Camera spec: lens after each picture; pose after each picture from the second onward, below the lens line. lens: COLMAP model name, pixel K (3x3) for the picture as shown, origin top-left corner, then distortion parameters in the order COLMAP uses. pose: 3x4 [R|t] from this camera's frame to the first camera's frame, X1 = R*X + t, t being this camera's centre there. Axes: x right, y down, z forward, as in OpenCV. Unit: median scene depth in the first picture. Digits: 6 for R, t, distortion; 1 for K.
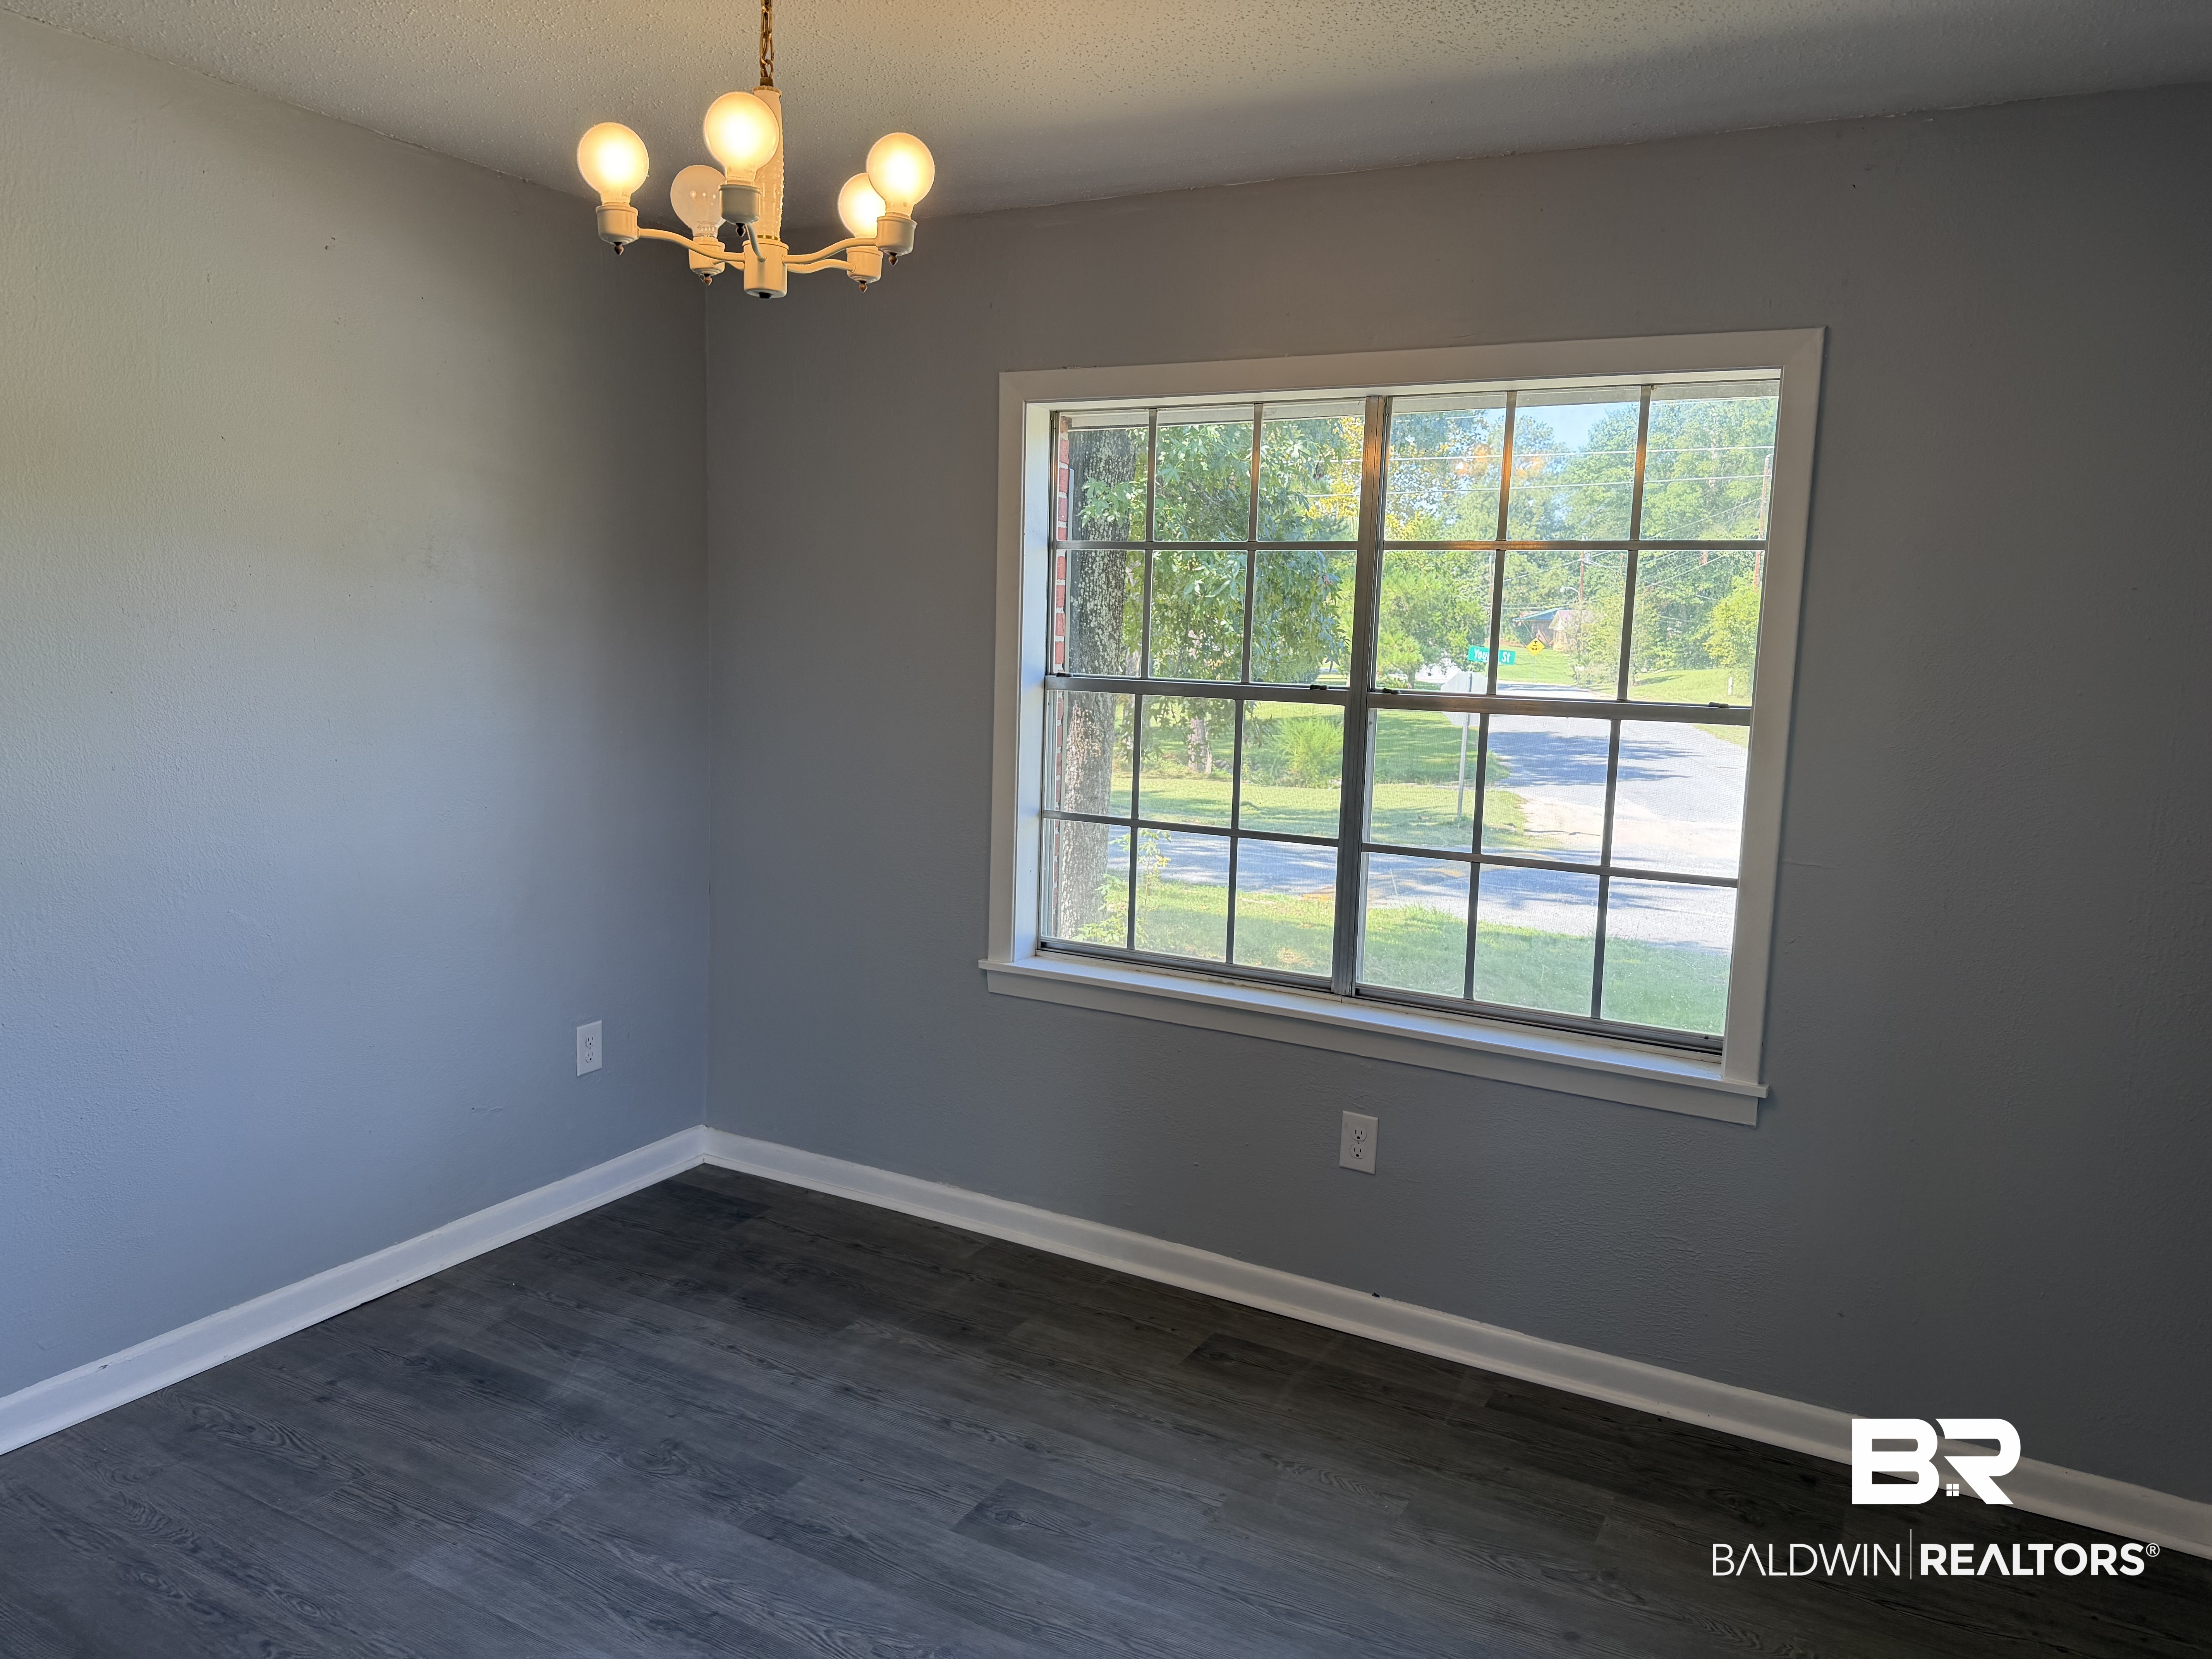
lens RADIAL K [[1560.6, 0, 1117.2], [0, 1560.6, 822.3], [0, 0, 1]] dist [0.076887, -0.097713]
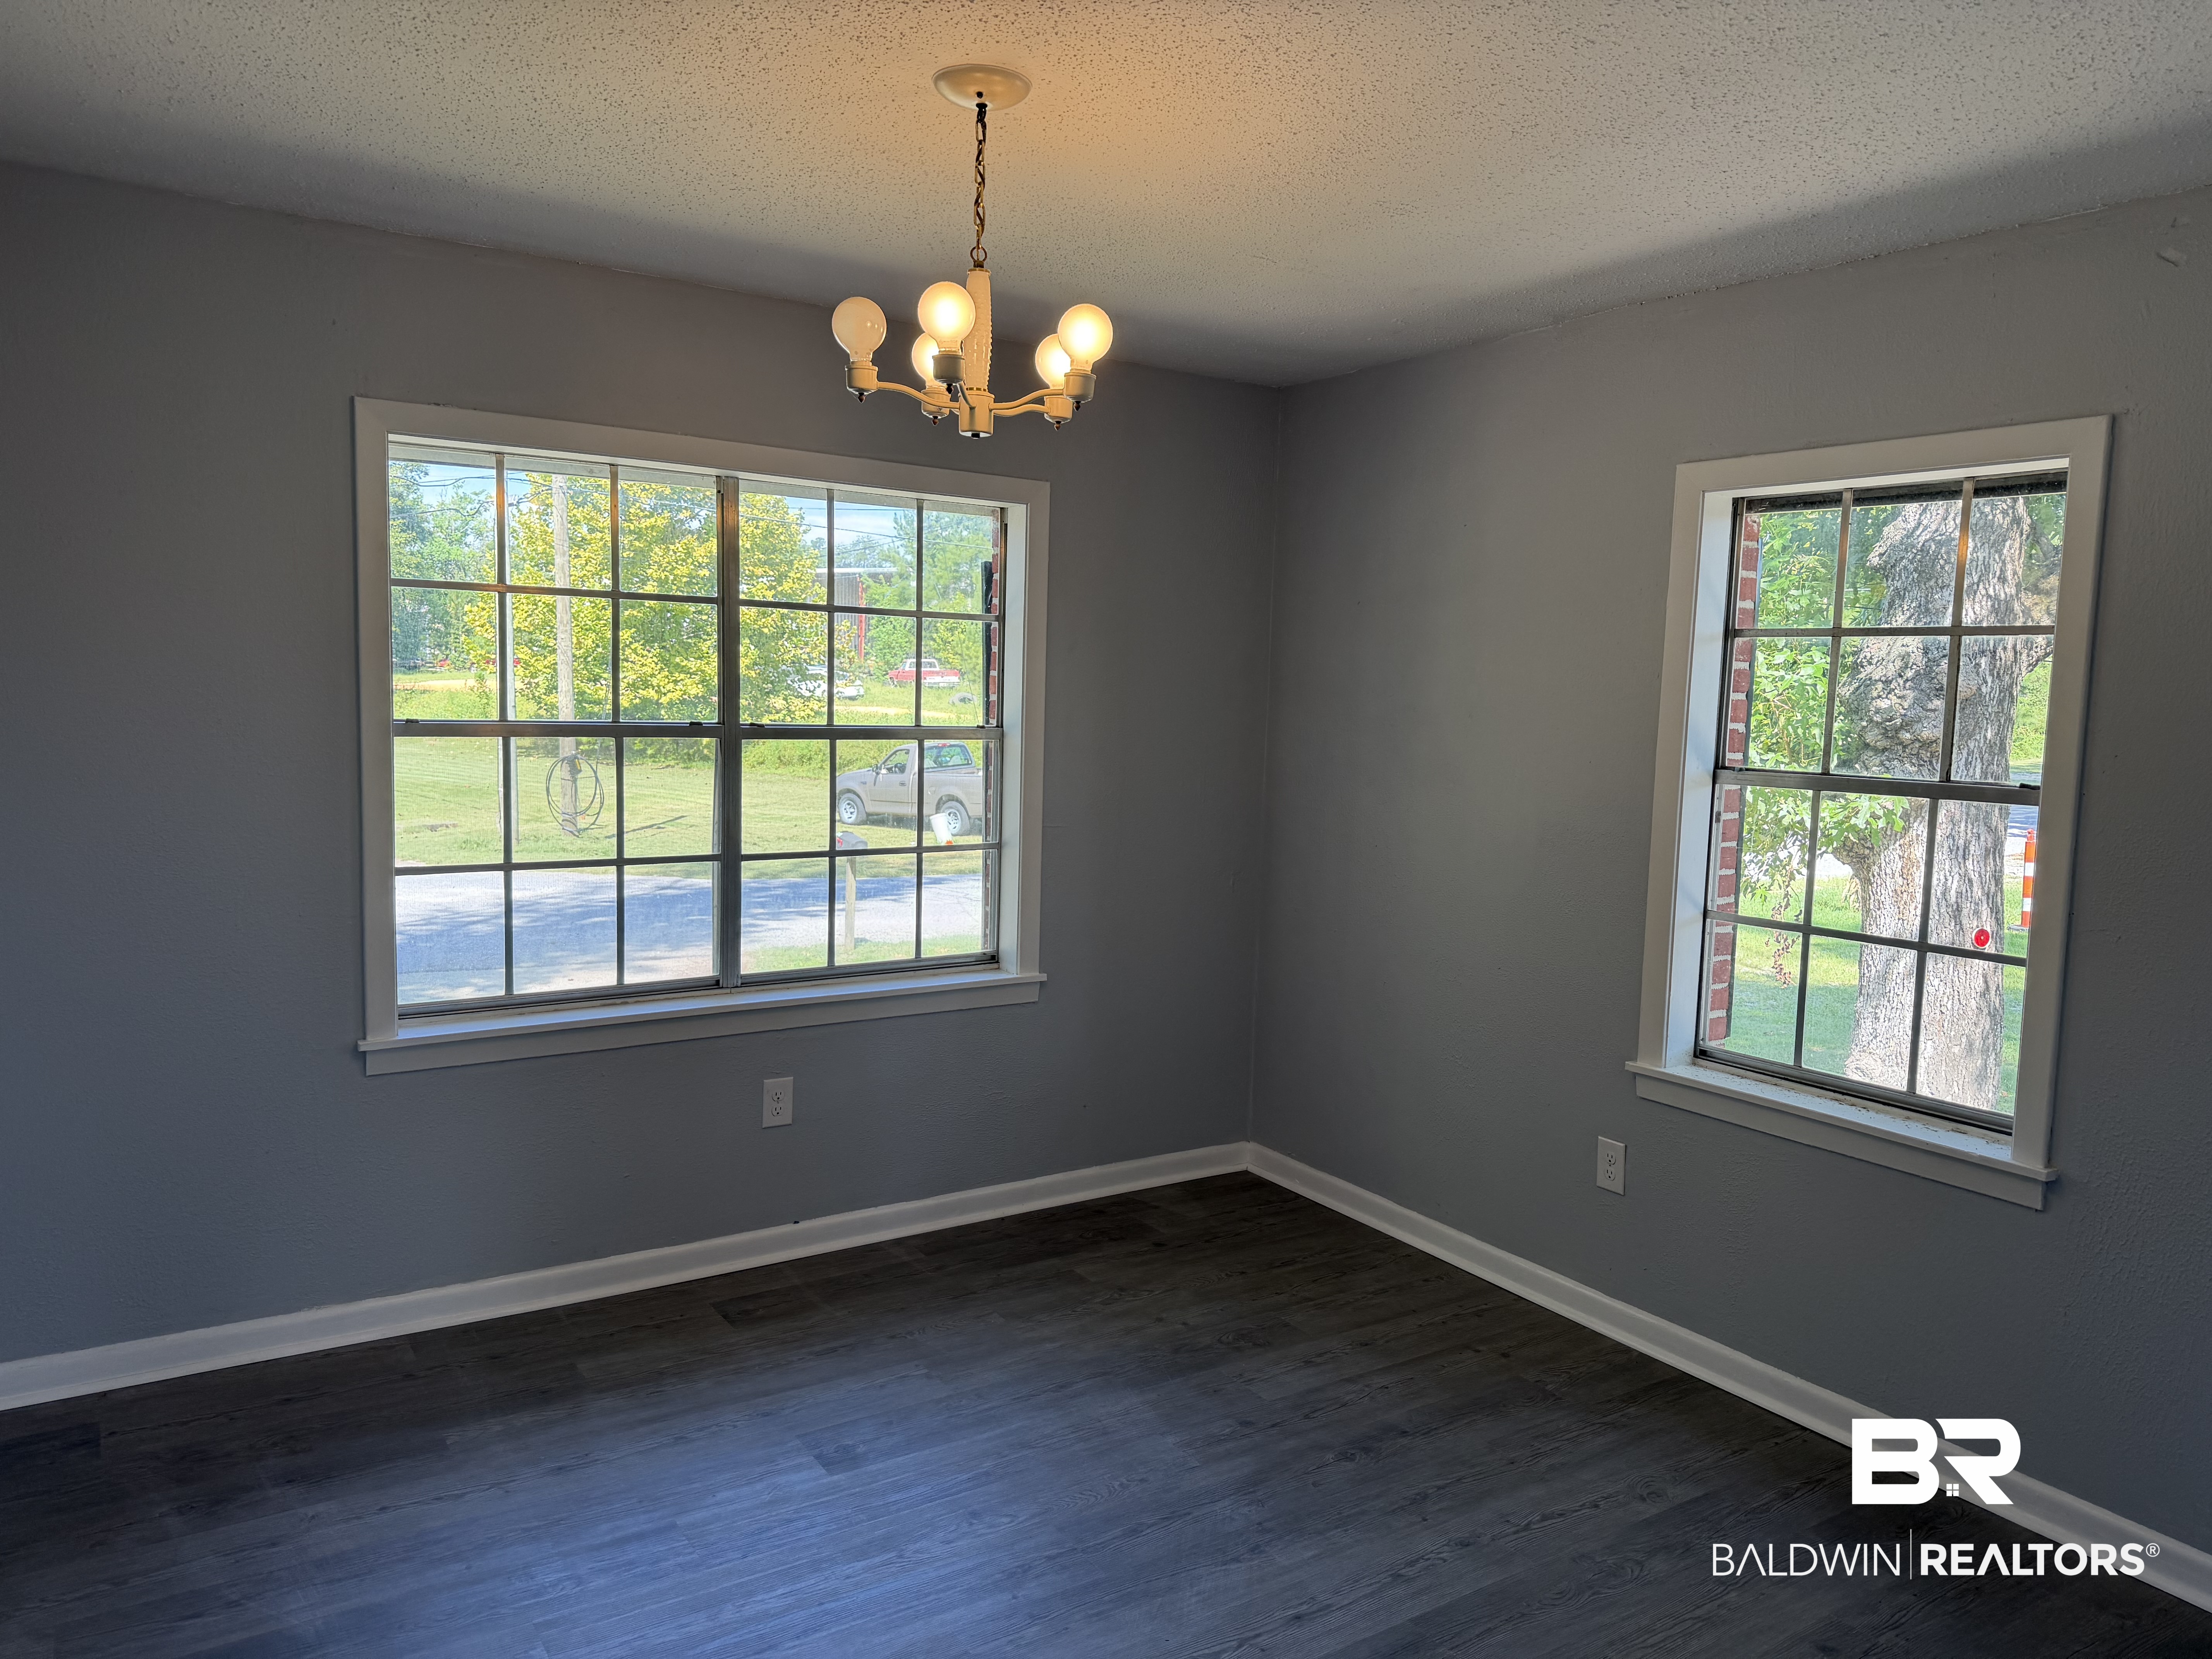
lens RADIAL K [[1560.6, 0, 1118.9], [0, 1560.6, 829.1], [0, 0, 1]] dist [0.076887, -0.097713]
pose [[0.457753, -0.108267, 0.882463, -0.798539], [0.098750, 0.992608, 0.070556, -0.064639], [-0.883578, 0.054846, 0.465060, 0.210282]]
